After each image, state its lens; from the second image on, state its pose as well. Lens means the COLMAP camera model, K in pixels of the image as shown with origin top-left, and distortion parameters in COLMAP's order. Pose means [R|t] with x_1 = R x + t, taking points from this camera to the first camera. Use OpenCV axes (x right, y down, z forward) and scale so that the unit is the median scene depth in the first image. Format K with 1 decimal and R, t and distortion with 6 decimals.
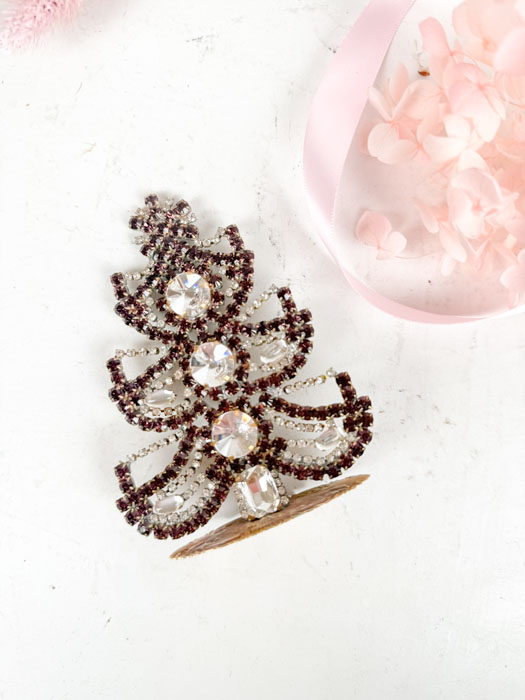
lens RADIAL K [[500.6, 0, 262.3], [0, 500.6, 356.2], [0, 0, 1]] dist [-0.032783, 0.001848]
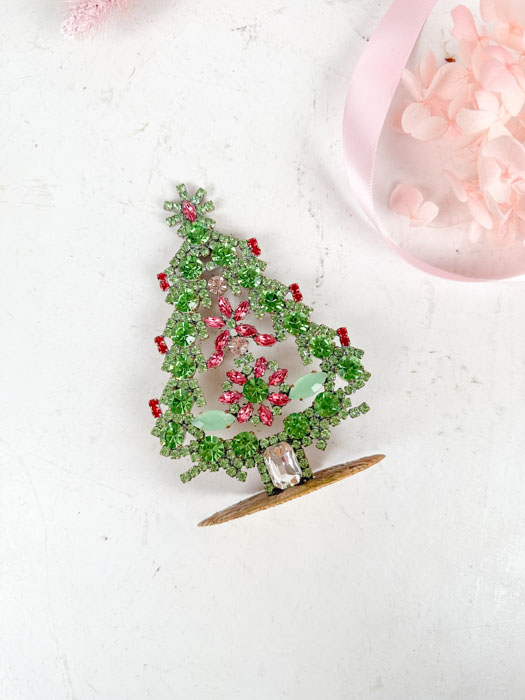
lens RADIAL K [[500.6, 0, 262.3], [0, 500.6, 356.2], [0, 0, 1]] dist [-0.032783, 0.001848]
pose [[0.999998, -0.001713, 0.000813, -0.088371], [0.001726, 0.999883, -0.015199, 0.095669], [-0.000787, 0.015201, 0.999884, -0.074738]]
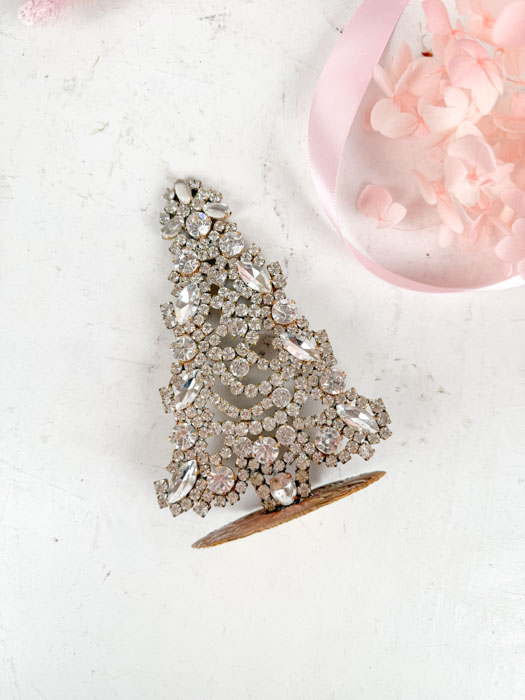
lens RADIAL K [[500.6, 0, 262.3], [0, 500.6, 356.2], [0, 0, 1]] dist [-0.032783, 0.001848]
pose [[0.999531, 0.028143, -0.012084, 0.011014], [-0.028213, 0.999586, -0.005670, 0.077363], [0.011919, 0.006008, 0.999911, -0.036741]]
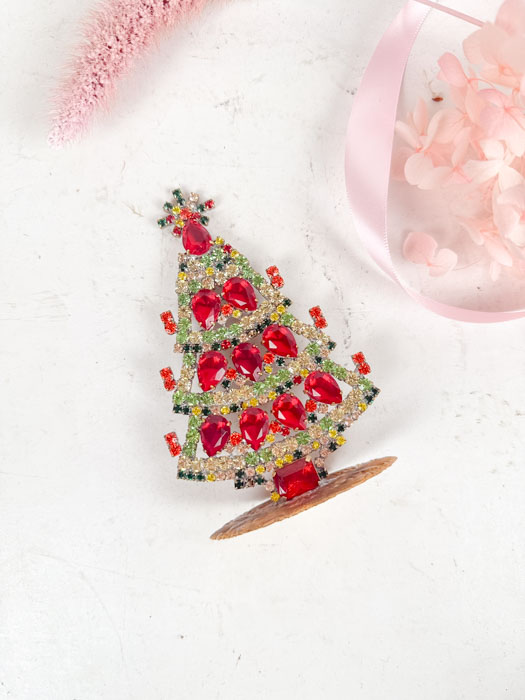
lens RADIAL K [[500.6, 0, 262.3], [0, 500.6, 356.2], [0, 0, 1]] dist [-0.032783, 0.001848]
pose [[0.983767, -0.179069, 0.011694, -0.162457], [0.179272, 0.983607, -0.019490, -0.067301], [-0.008012, 0.021270, 0.999742, -0.064555]]
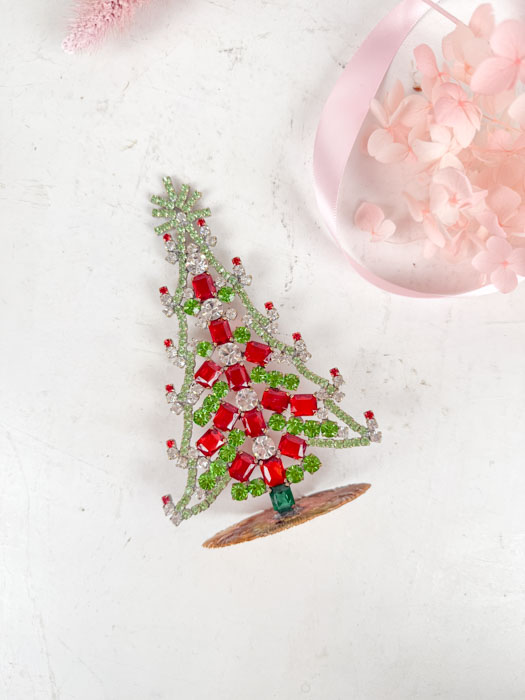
lens RADIAL K [[500.6, 0, 262.3], [0, 500.6, 356.2], [0, 0, 1]] dist [-0.032783, 0.001848]
pose [[0.998840, 0.046913, 0.010841, -0.029341], [-0.046876, 0.998894, -0.003677, 0.091488], [-0.011002, 0.003165, 0.999934, -0.184177]]
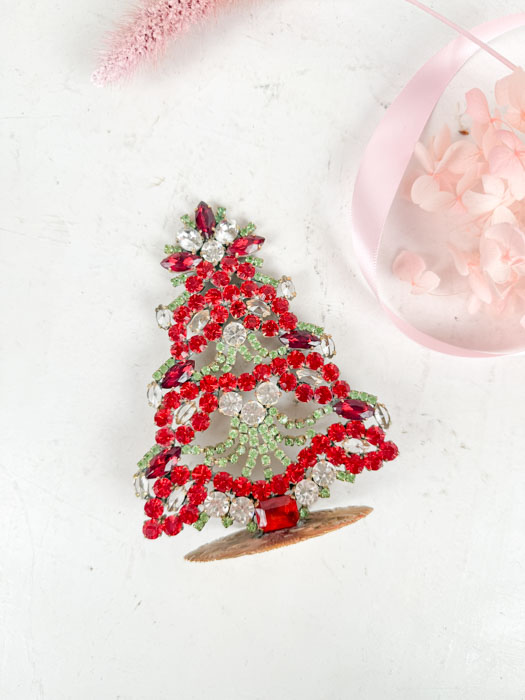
lens RADIAL K [[500.6, 0, 262.3], [0, 500.6, 356.2], [0, 0, 1]] dist [-0.032783, 0.001848]
pose [[0.996560, 0.082358, -0.009293, -0.076357], [-0.082632, 0.995982, -0.034529, 0.009073], [0.006412, 0.035178, 0.999360, -0.106499]]
